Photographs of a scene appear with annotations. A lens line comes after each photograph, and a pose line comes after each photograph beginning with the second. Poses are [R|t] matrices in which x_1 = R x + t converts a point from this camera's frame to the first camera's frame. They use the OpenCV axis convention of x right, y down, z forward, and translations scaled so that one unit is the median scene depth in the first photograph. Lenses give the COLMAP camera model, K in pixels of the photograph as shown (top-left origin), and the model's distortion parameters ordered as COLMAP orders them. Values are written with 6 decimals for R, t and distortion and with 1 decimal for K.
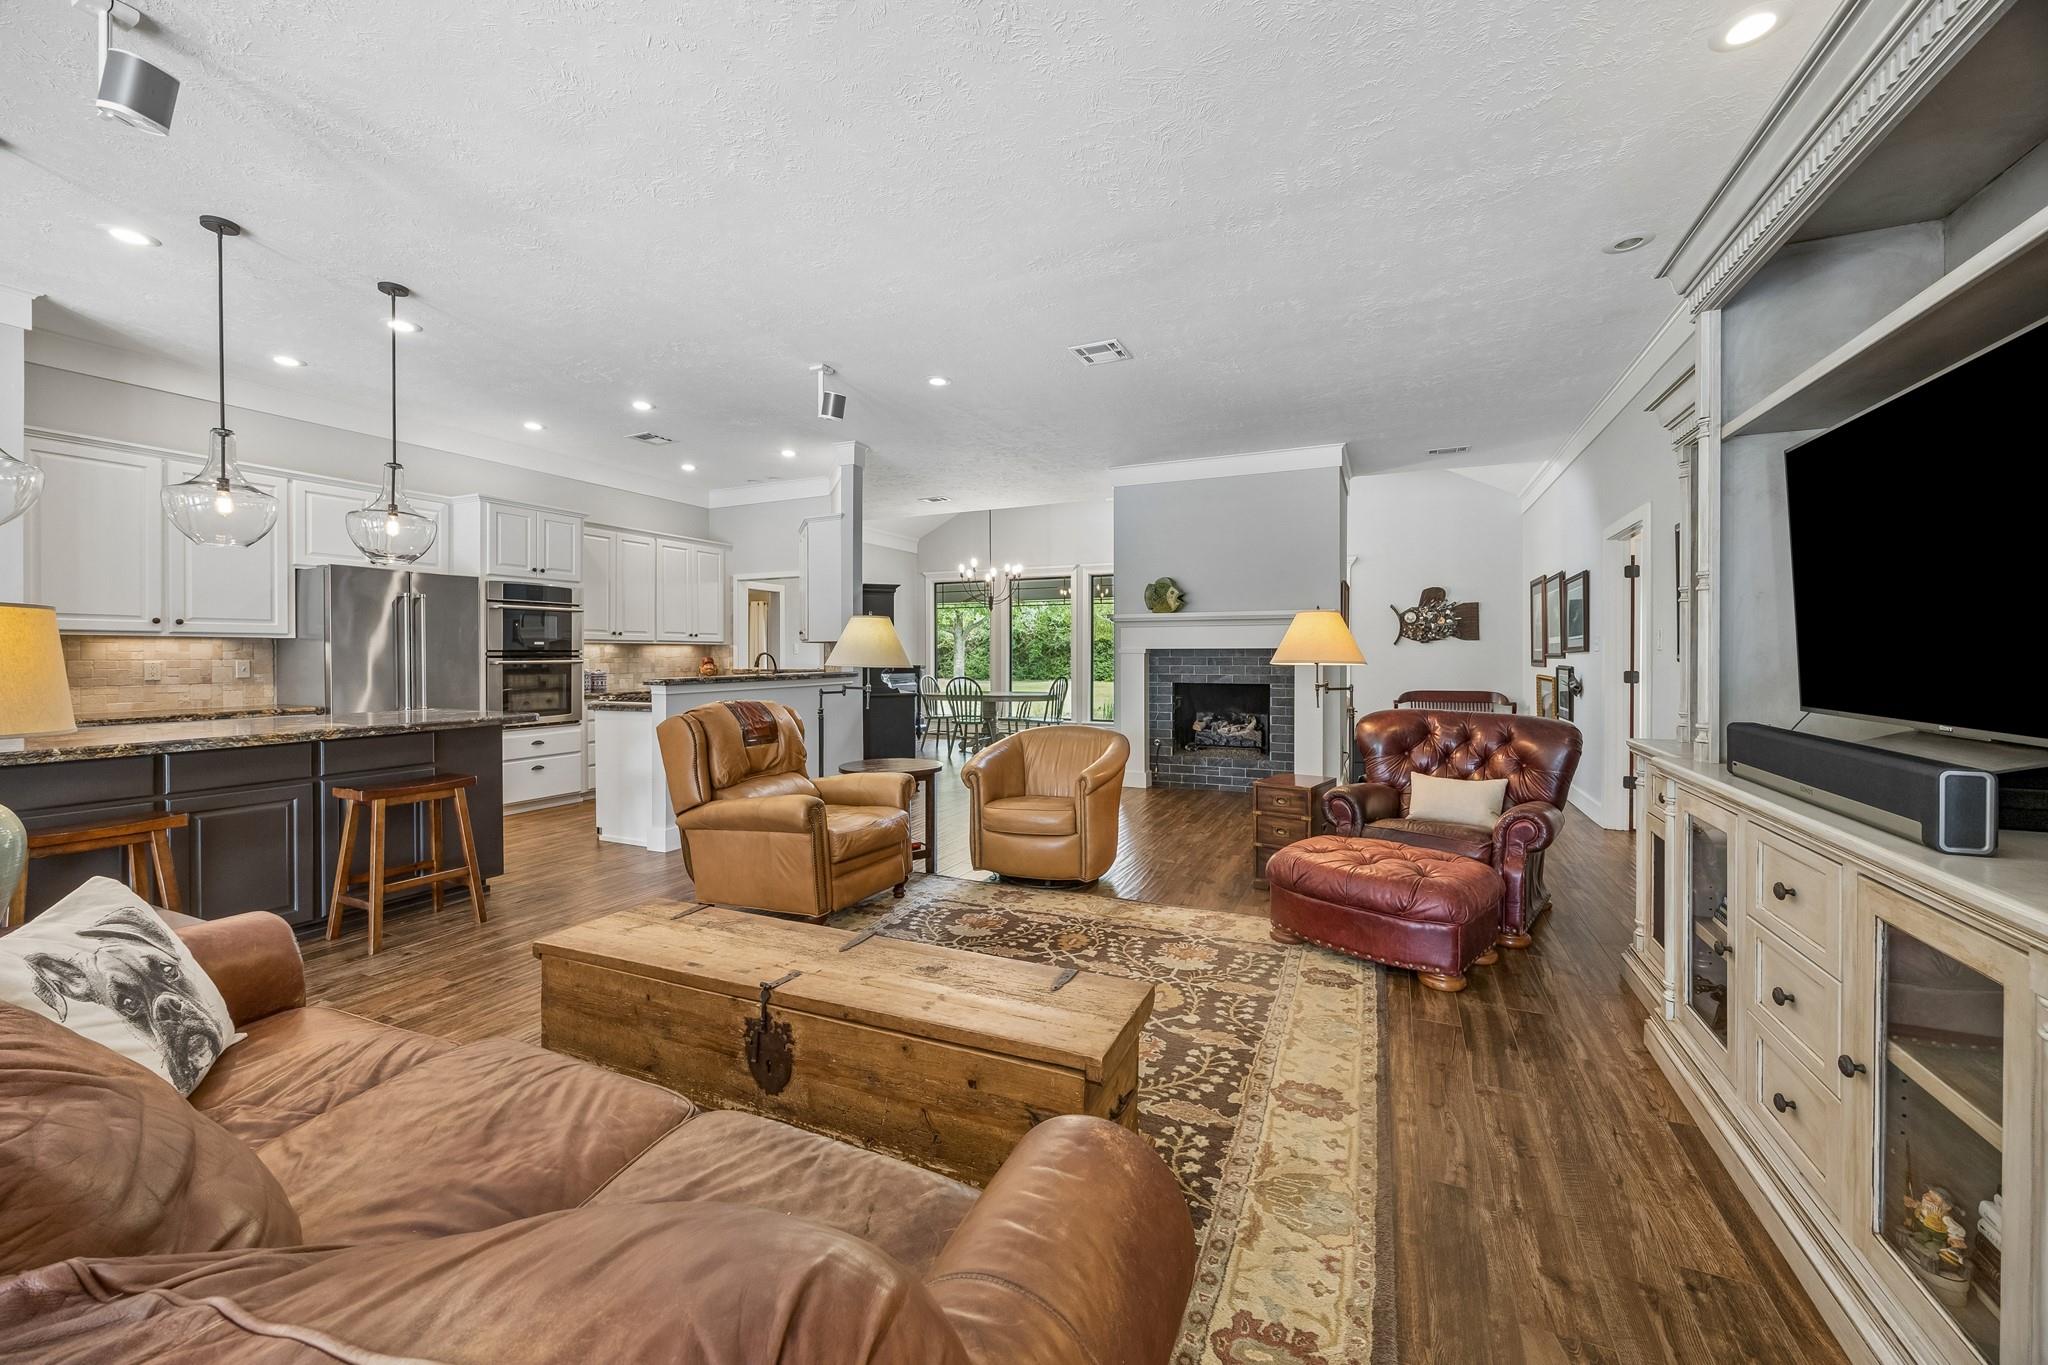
lens RADIAL K [[782.9, 0, 1028.7], [0, 782.9, 654.3], [0, 0, 1]] dist [-0.001943, 0.000184]
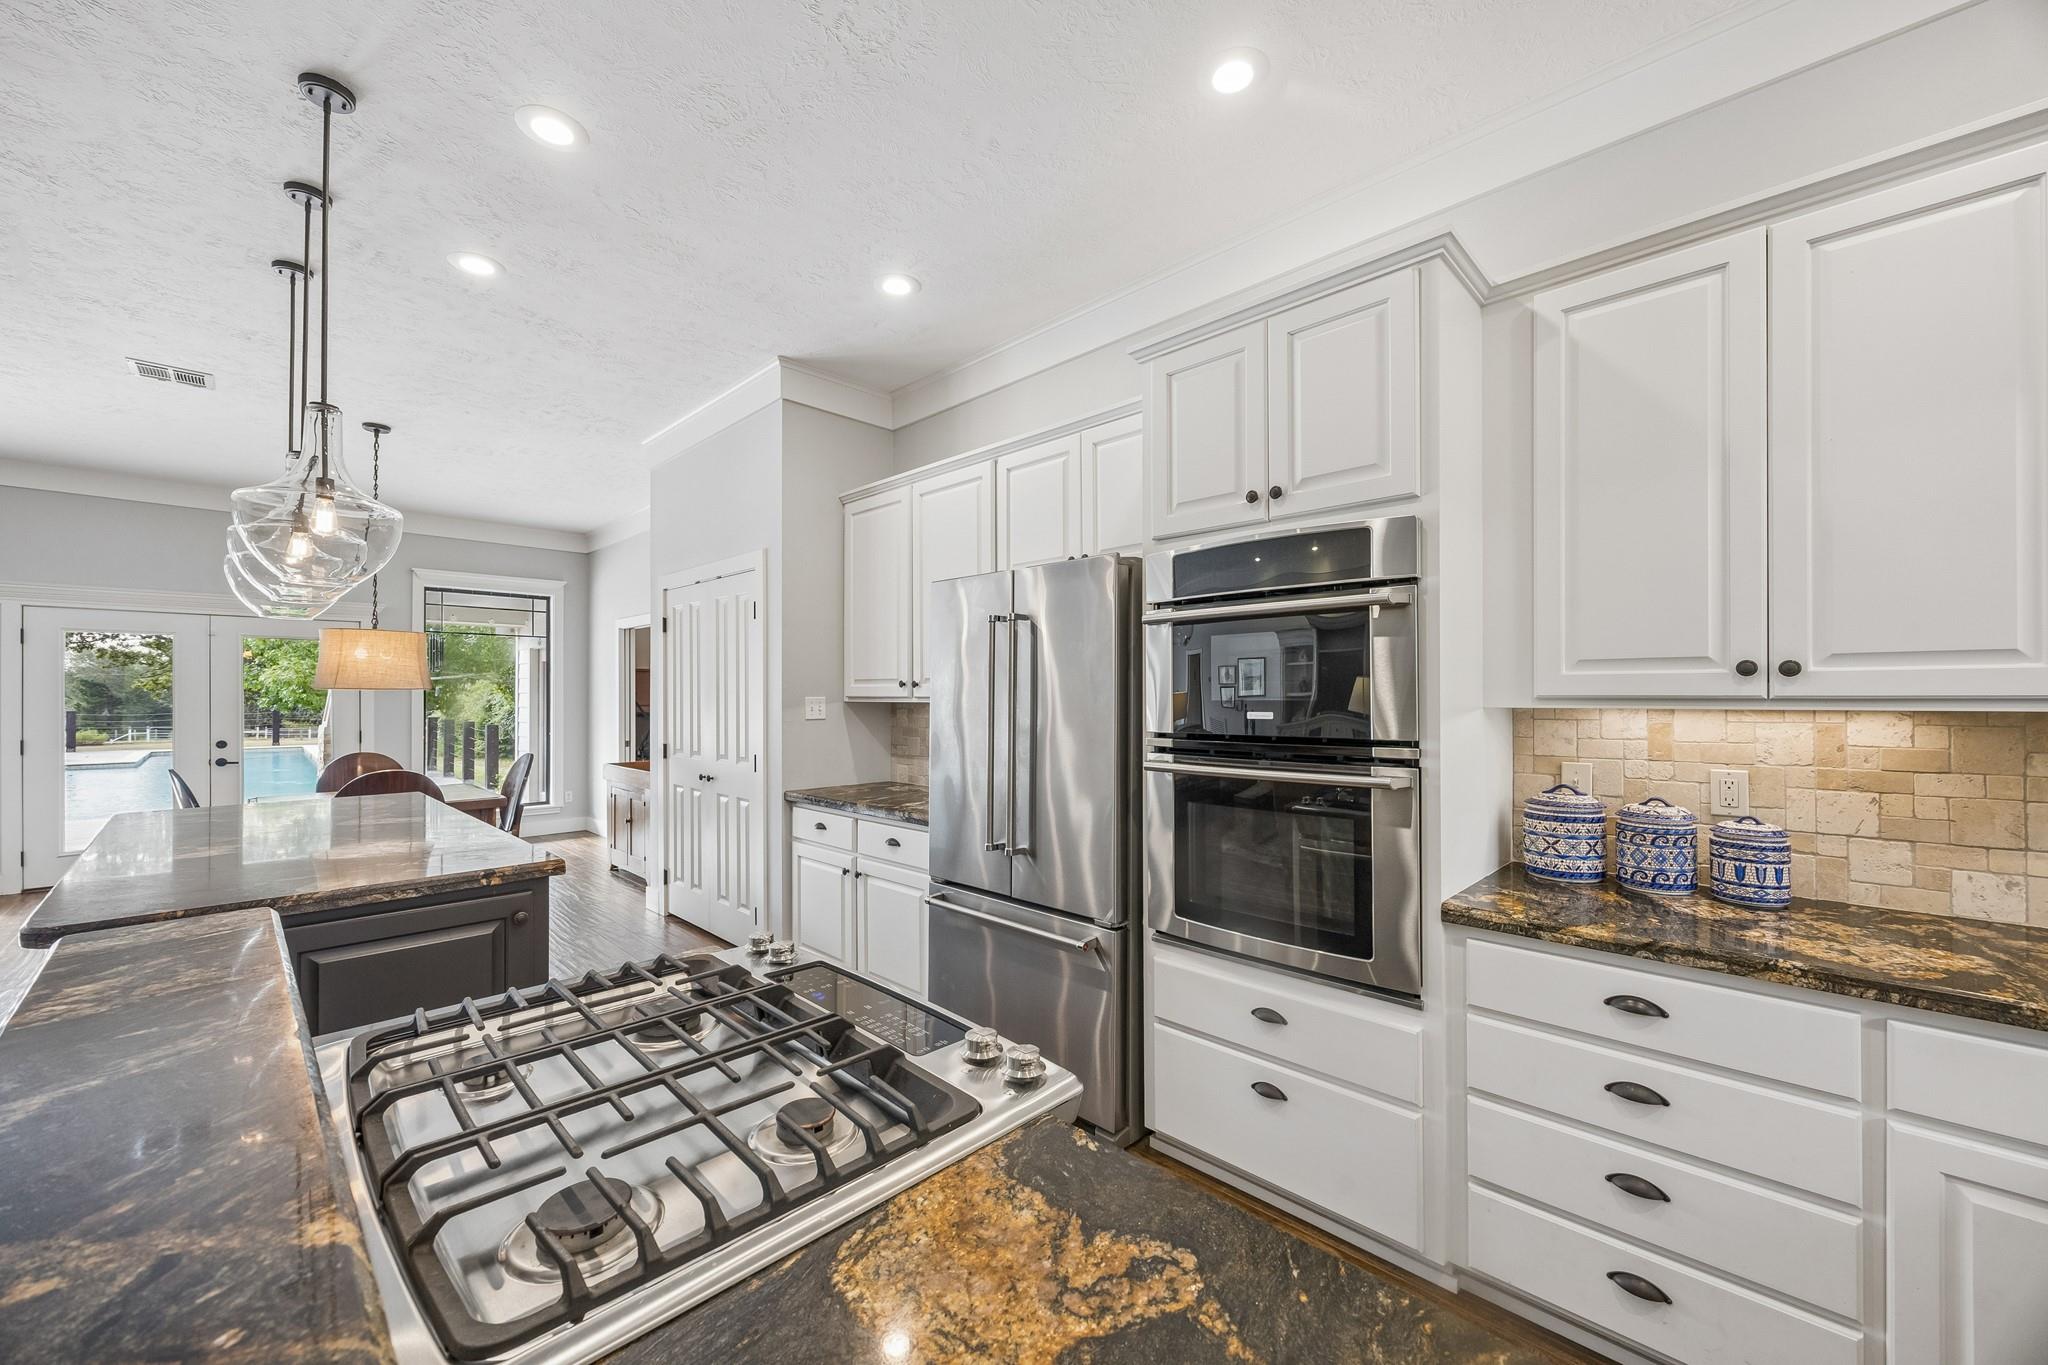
lens RADIAL K [[782.9, 0, 1019.6], [0, 782.9, 690.9], [0, 0, 1]] dist [-0.001943, 0.000184]
pose [[-0.313524, 0.002843, -0.949576, -0.283218], [0.003907, 0.999991, 0.001704, -0.026072], [0.949572, -0.003176, -0.313533, 1.020297]]
